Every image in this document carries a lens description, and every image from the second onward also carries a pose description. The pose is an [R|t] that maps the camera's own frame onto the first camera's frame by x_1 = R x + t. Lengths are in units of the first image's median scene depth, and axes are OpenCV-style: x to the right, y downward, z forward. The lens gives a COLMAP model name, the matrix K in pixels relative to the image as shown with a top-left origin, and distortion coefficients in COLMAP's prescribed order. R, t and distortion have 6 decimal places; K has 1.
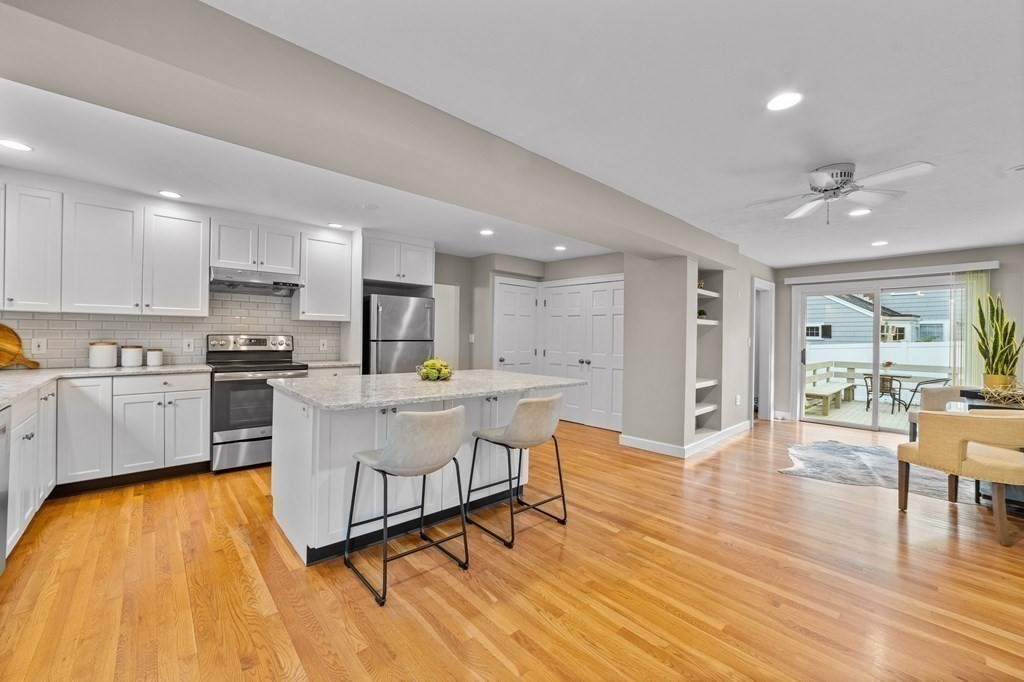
lens RADIAL K [[398.1, 0, 511.1], [0, 398.1, 334.7], [0, 0, 1]] dist [-0.022587, 0.004114]
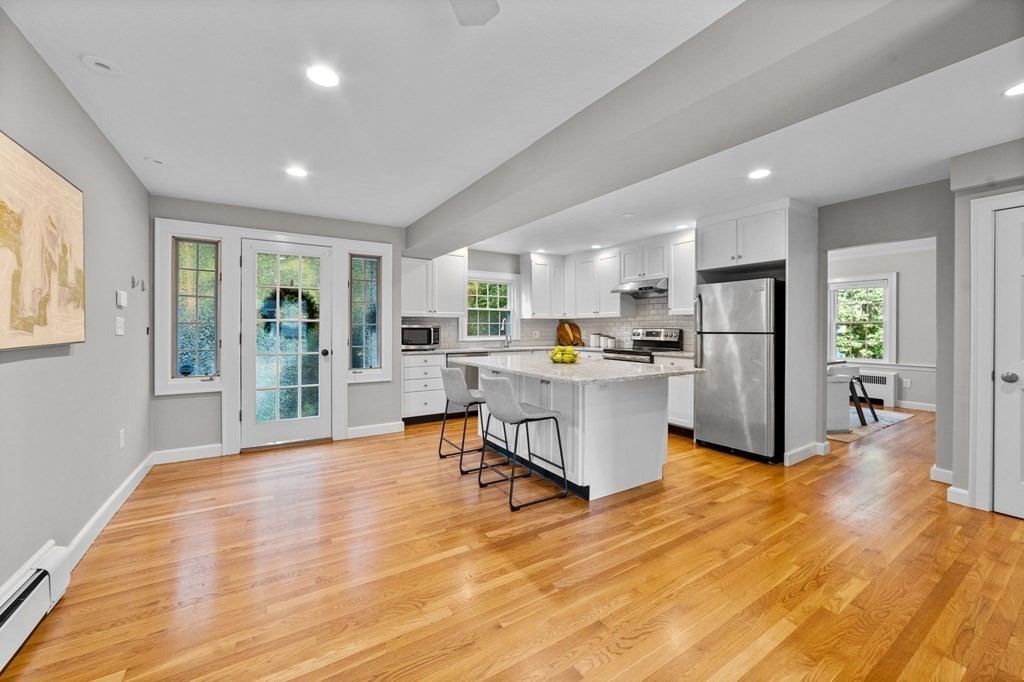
lens RADIAL K [[398.1, 0, 513.3], [0, 398.1, 328.0], [0, 0, 1]] dist [-0.022587, 0.004114]
pose [[-0.161678, -0.016627, -0.986704, 0.870371], [0.000441, 0.999857, -0.016921, 0.024945], [0.986844, -0.003170, -0.161647, 0.897162]]
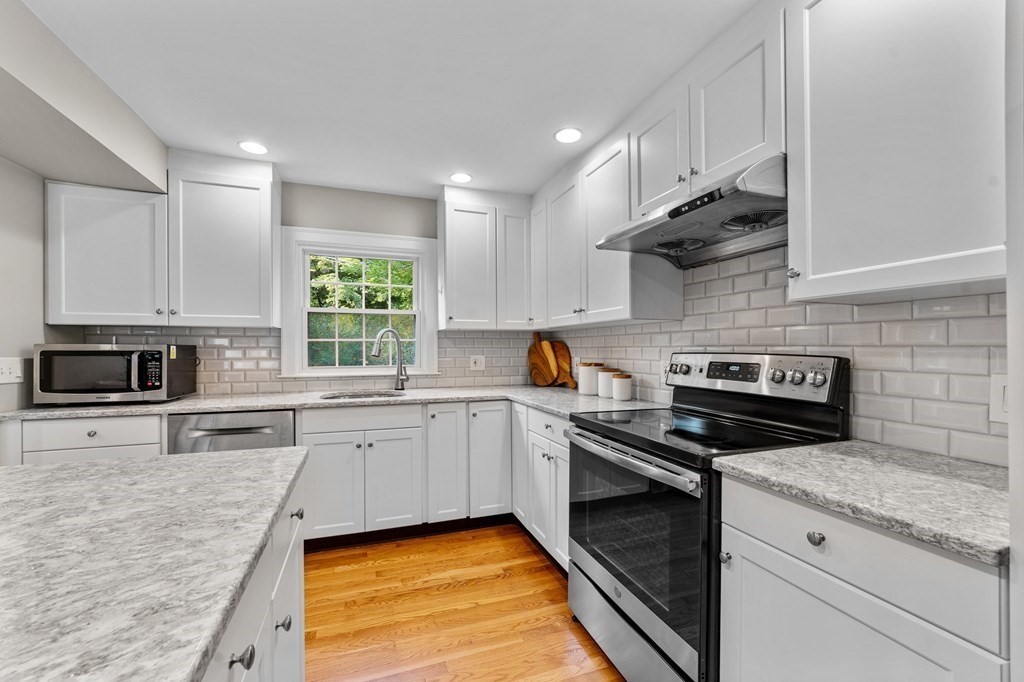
lens RADIAL K [[398.1, 0, 507.1], [0, 398.1, 348.8], [0, 0, 1]] dist [-0.022587, 0.004114]
pose [[-0.383245, -0.013795, -0.923544, -0.223924], [-0.002668, 0.999901, -0.013828, 0.002694], [0.923643, -0.002835, -0.383244, 1.122083]]
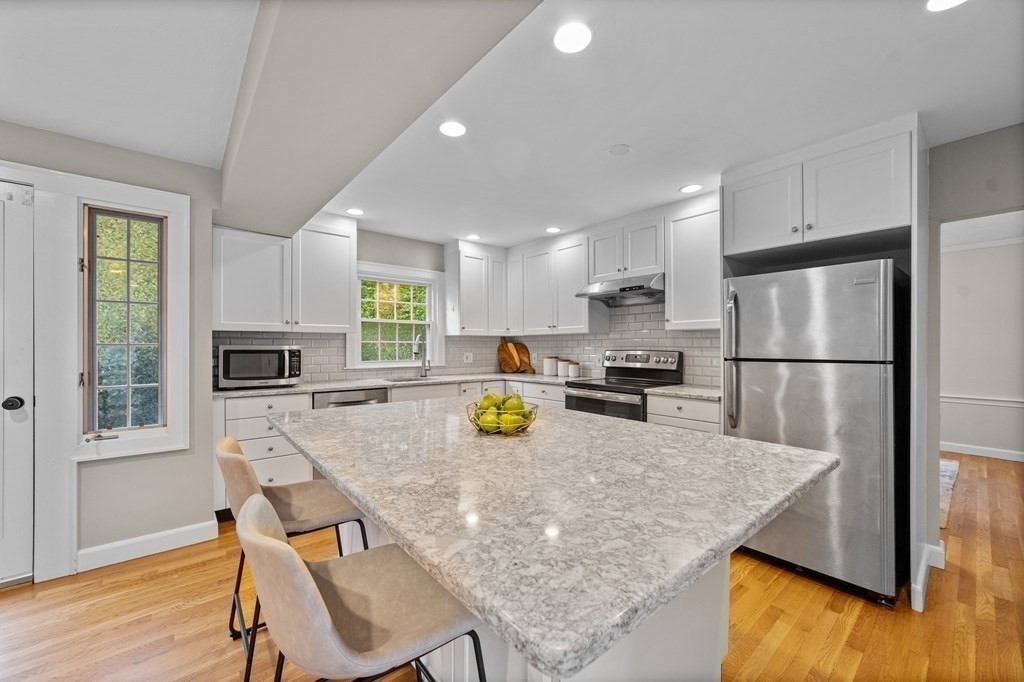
lens RADIAL K [[398.1, 0, 507.4], [0, 398.1, 347.0], [0, 0, 1]] dist [-0.022587, 0.004114]
pose [[-0.040094, -0.014732, -0.999087, 0.303820], [0.002118, 0.999888, -0.014829, 0.006763], [0.999194, -0.002711, -0.040058, 0.884853]]
